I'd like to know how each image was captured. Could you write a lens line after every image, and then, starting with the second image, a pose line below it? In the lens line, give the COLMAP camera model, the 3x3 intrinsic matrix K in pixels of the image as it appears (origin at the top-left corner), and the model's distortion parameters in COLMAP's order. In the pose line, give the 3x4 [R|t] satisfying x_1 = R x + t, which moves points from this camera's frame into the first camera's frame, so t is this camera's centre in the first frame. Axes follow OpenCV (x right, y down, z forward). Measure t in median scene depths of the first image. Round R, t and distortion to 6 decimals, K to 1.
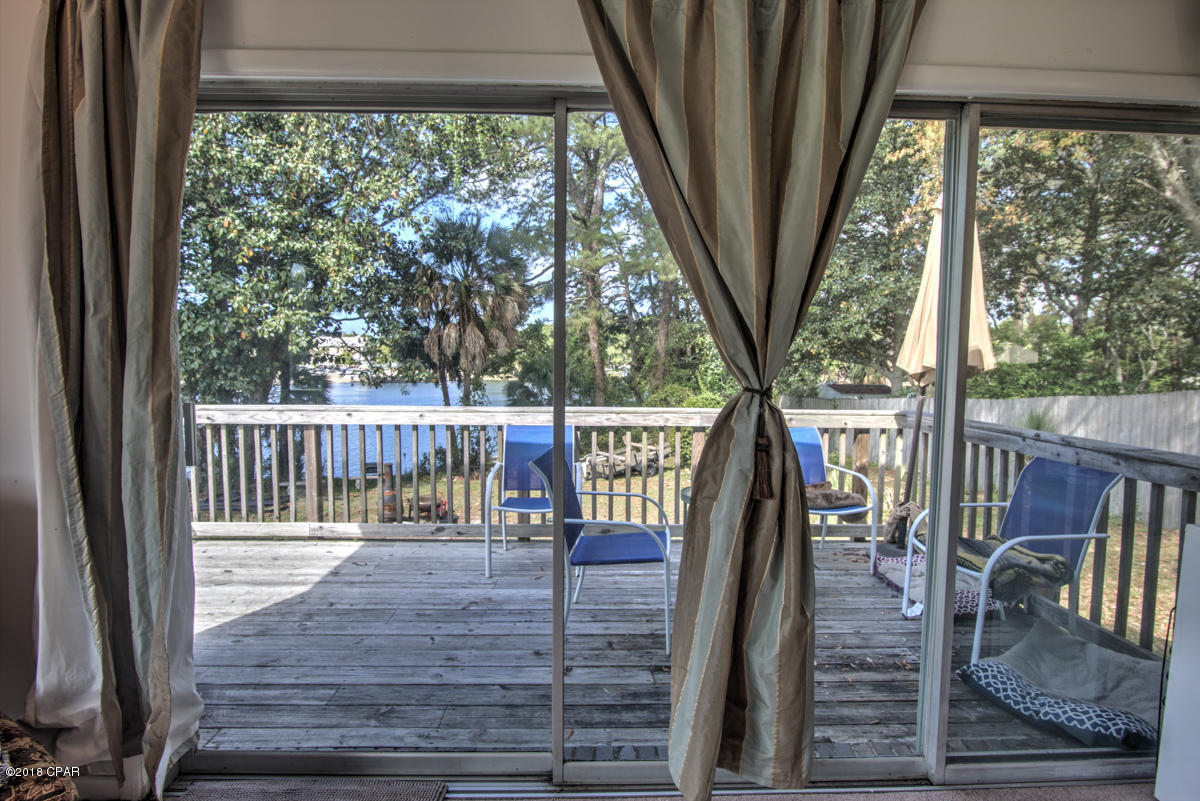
lens RADIAL K [[584.7, 0, 597.8], [0, 584.7, 398.6], [0, 0, 1]] dist [-0.019341, -0.000544]
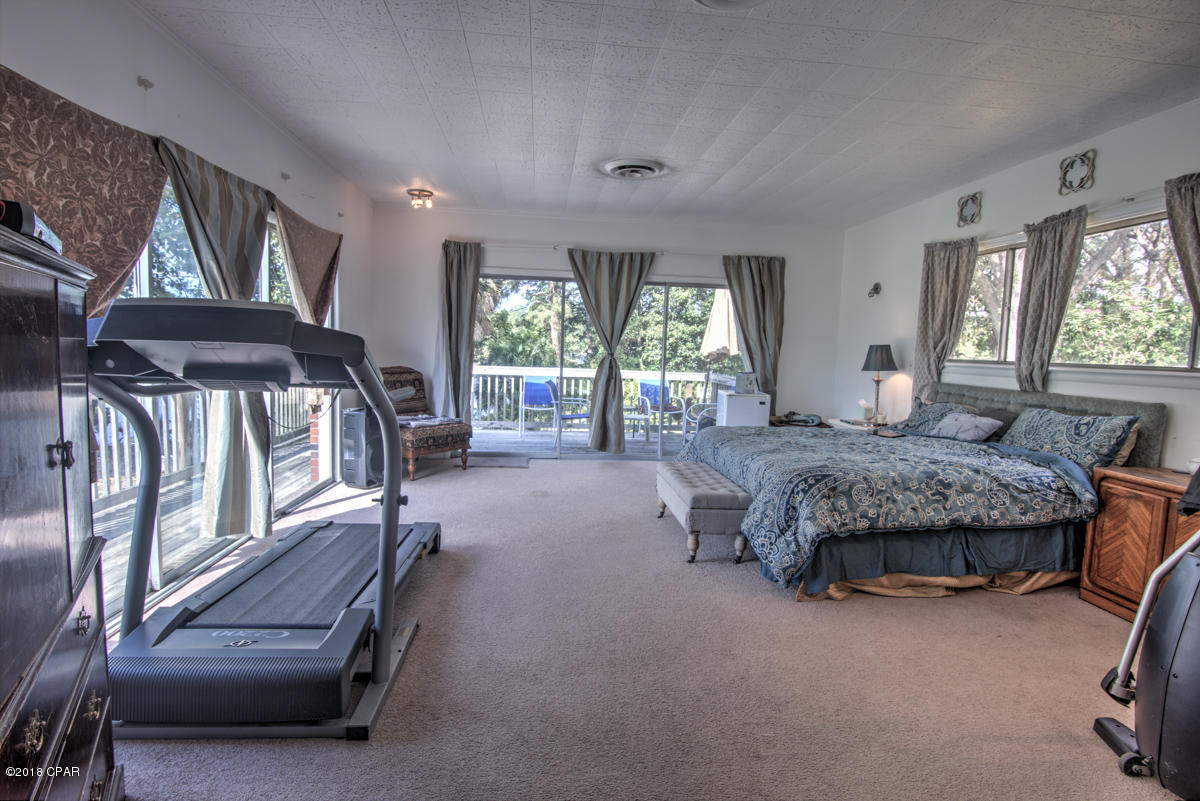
lens RADIAL K [[584.7, 0, 597.8], [0, 584.7, 398.6], [0, 0, 1]] dist [-0.019341, -0.000544]
pose [[0.997027, 0.018716, 0.074750, -0.006744], [-0.020215, 0.999608, 0.019349, 0.012668], [-0.074359, -0.020802, 0.997015, -0.174828]]
